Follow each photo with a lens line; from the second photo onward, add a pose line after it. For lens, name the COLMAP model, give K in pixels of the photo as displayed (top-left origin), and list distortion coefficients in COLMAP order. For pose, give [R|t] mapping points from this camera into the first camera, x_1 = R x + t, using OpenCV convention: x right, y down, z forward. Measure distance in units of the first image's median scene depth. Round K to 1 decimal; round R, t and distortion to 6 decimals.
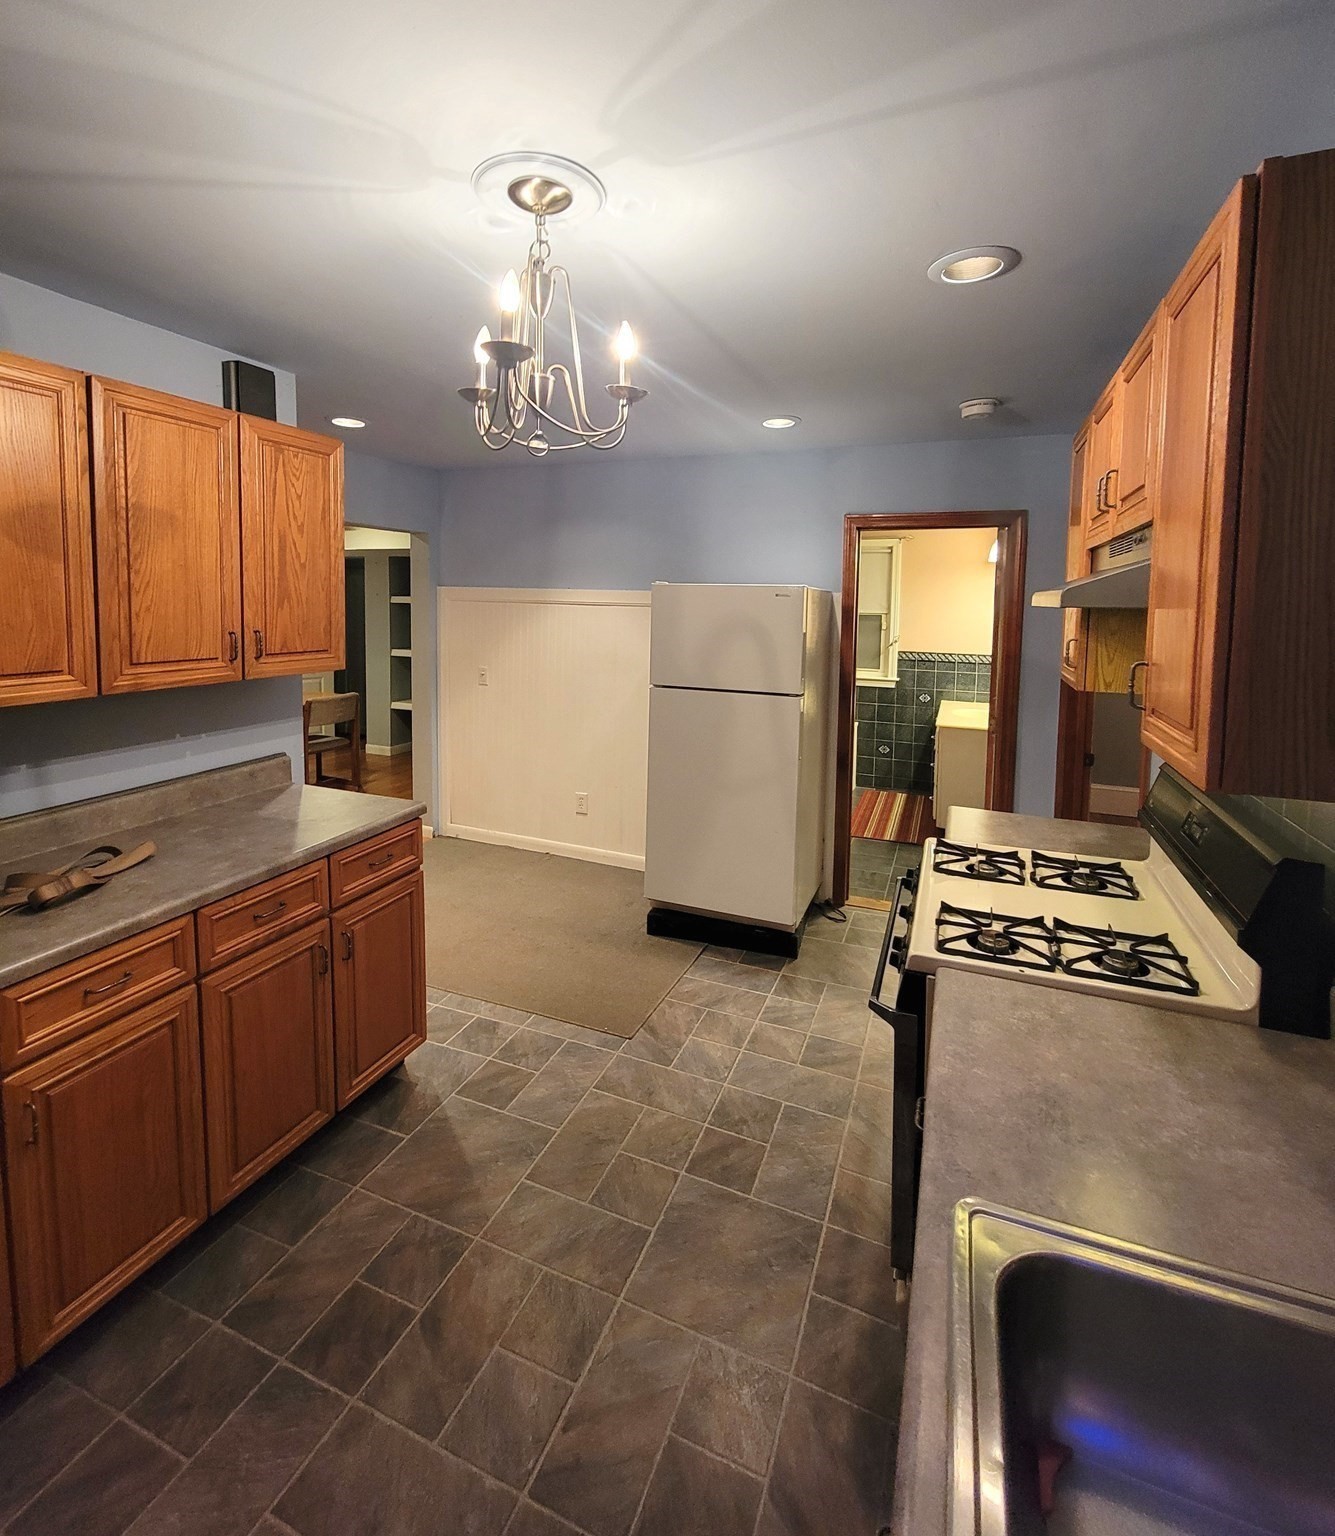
lens RADIAL K [[689.8, 0, 672.8], [0, 689.8, 763.6], [0, 0, 1]] dist [0.000417, 0.000175]
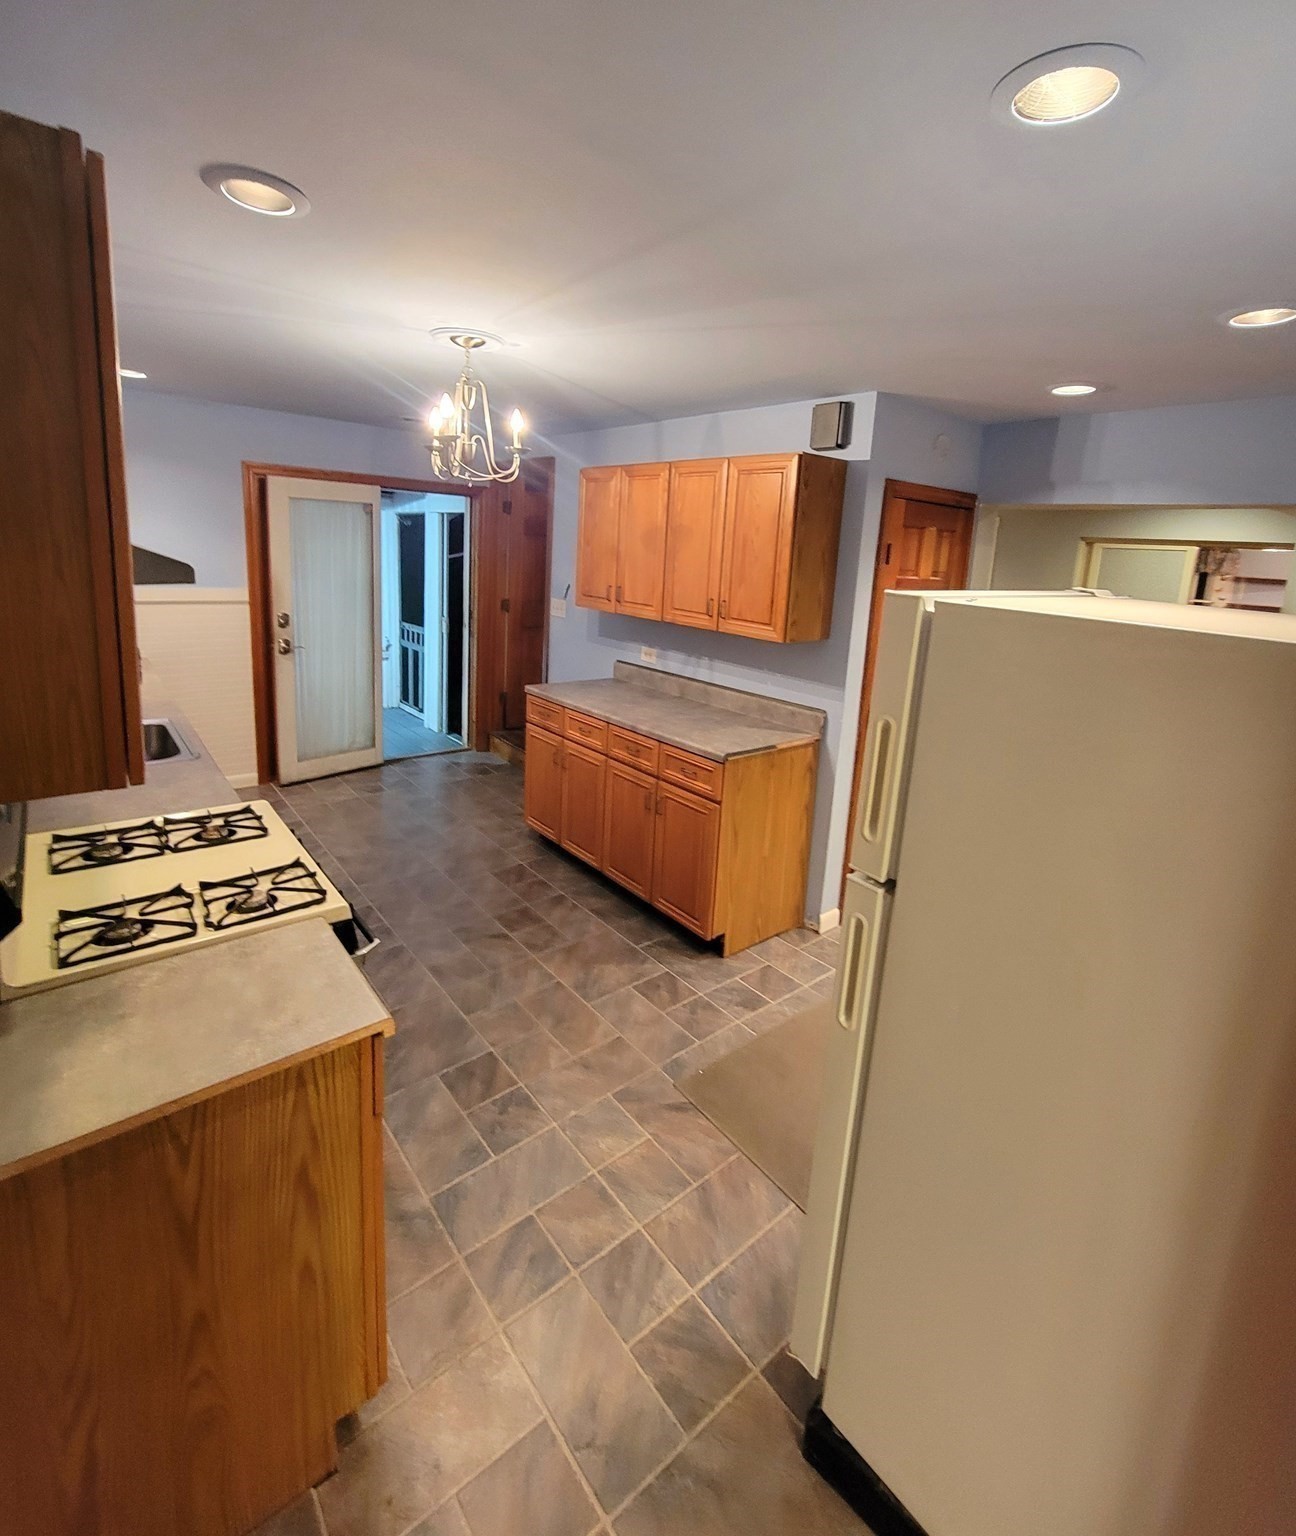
lens RADIAL K [[693.6, 0, 650.5], [0, 693.6, 768.2], [0, 0, 1]] dist [0.000096, -0.000067]
pose [[-0.470550, 0.241997, -0.848540, 0.720526], [-0.259856, 0.881004, 0.395356, -0.363357], [0.843242, 0.406533, -0.351672, 1.313014]]
